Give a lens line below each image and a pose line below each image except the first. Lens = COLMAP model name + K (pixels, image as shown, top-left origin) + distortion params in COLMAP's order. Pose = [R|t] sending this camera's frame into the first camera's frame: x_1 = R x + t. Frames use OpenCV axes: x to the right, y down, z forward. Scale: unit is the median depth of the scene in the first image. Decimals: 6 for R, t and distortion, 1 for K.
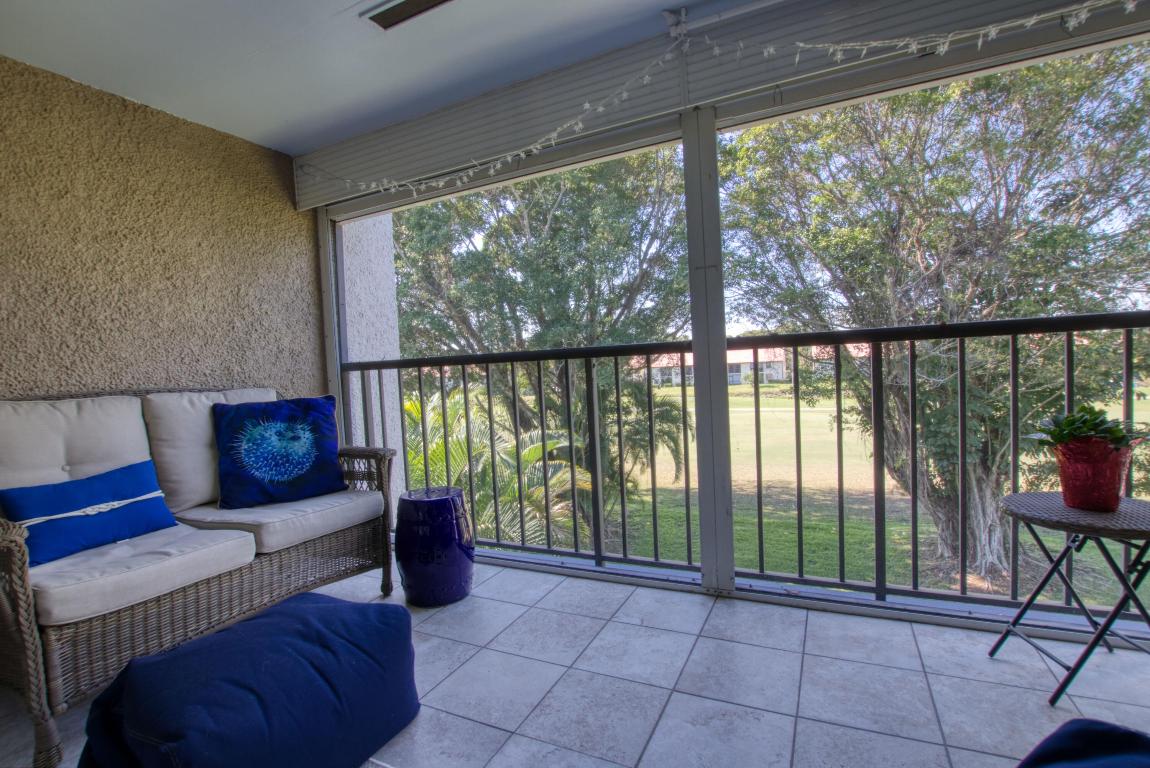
lens RADIAL K [[532.5, 0, 575.0], [0, 532.5, 384.0], [0, 0, 1]] dist [-0.026826, 0.001723]
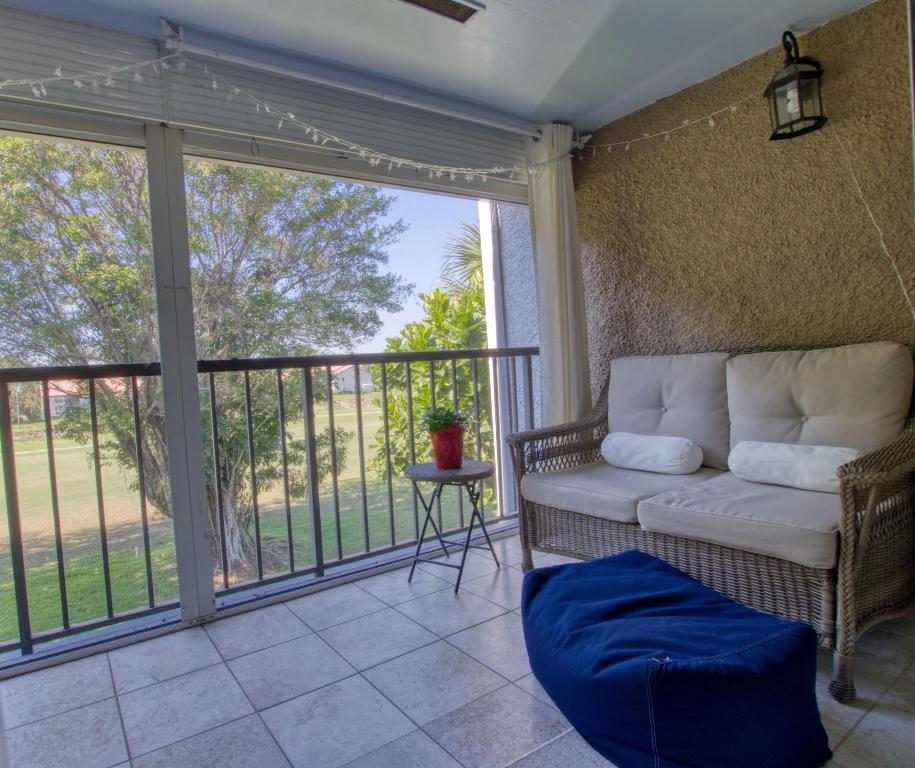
lens RADIAL K [[537.3, 0, 371.3], [0, 537.3, 387.2], [0, 0, 1]] dist [-0.022286, -0.001616]
pose [[0.550388, -0.006709, 0.834882, -0.362314], [0.060116, 0.997691, -0.031614, 0.014074], [-0.832742, 0.067590, 0.549521, 0.163636]]
